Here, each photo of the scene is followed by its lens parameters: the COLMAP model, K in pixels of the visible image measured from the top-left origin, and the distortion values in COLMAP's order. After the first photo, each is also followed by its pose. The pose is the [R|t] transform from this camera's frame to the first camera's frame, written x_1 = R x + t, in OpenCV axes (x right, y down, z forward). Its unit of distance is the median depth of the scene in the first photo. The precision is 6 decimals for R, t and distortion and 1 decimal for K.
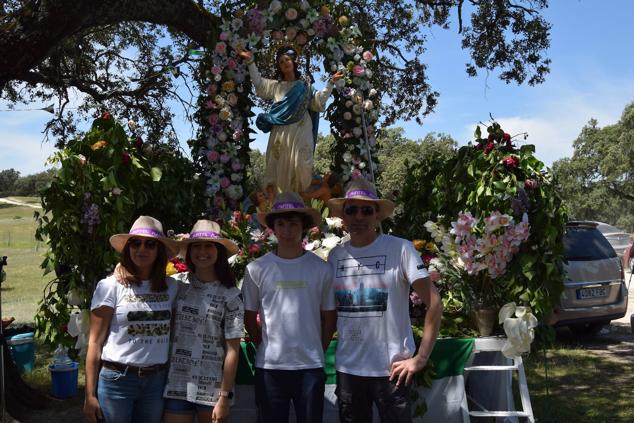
lens RADIAL K [[678.2, 0, 317.0], [0, 678.2, 211.5], [0, 0, 1]] dist [-0.060791, 0.012654]
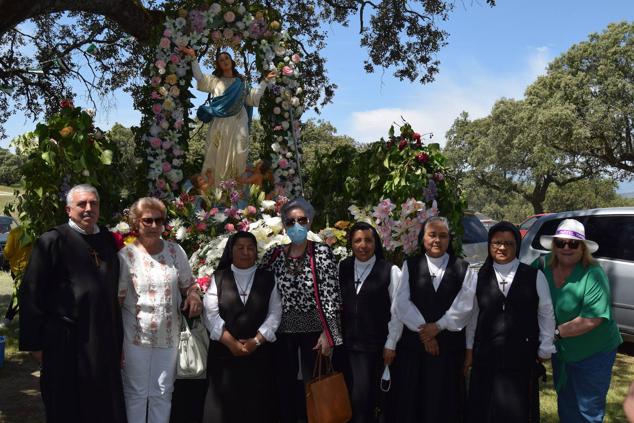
lens RADIAL K [[688.1, 0, 317.0], [0, 688.1, 211.5], [0, 0, 1]] dist [-0.055522, -0.000777]
pose [[0.982723, 0.017926, 0.184211, -0.097293], [-0.022303, 0.999515, 0.021712, 0.000219], [-0.183732, -0.025445, 0.982647, -0.139903]]
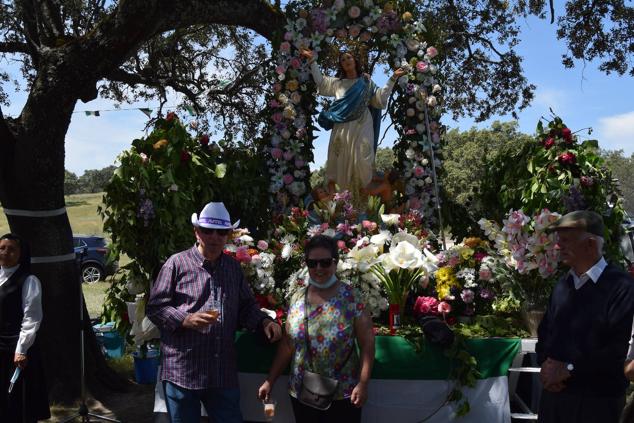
lens RADIAL K [[688.1, 0, 317.0], [0, 688.1, 211.5], [0, 0, 1]] dist [-0.055522, -0.000777]
pose [[0.986126, 0.008176, -0.165794, 0.077991], [-0.007414, 0.999959, 0.005213, 0.000323], [0.165830, -0.003911, 0.986147, -0.018604]]
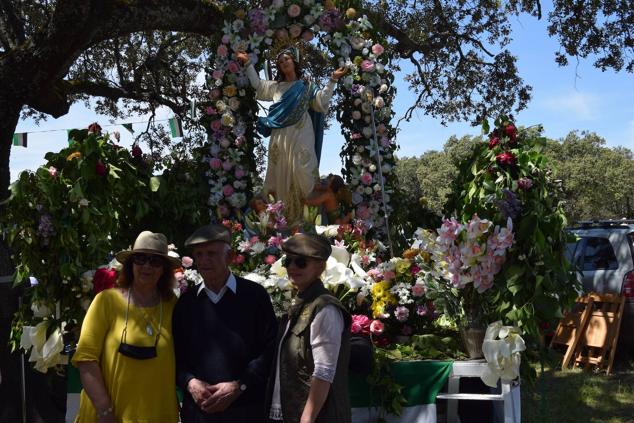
lens RADIAL K [[688.1, 0, 317.0], [0, 688.1, 211.5], [0, 0, 1]] dist [-0.055522, -0.000777]
pose [[0.977137, -0.019356, -0.211727, 0.188995], [0.017202, 0.999780, -0.012010, 0.000911], [0.211913, 0.008093, 0.977255, 0.070530]]
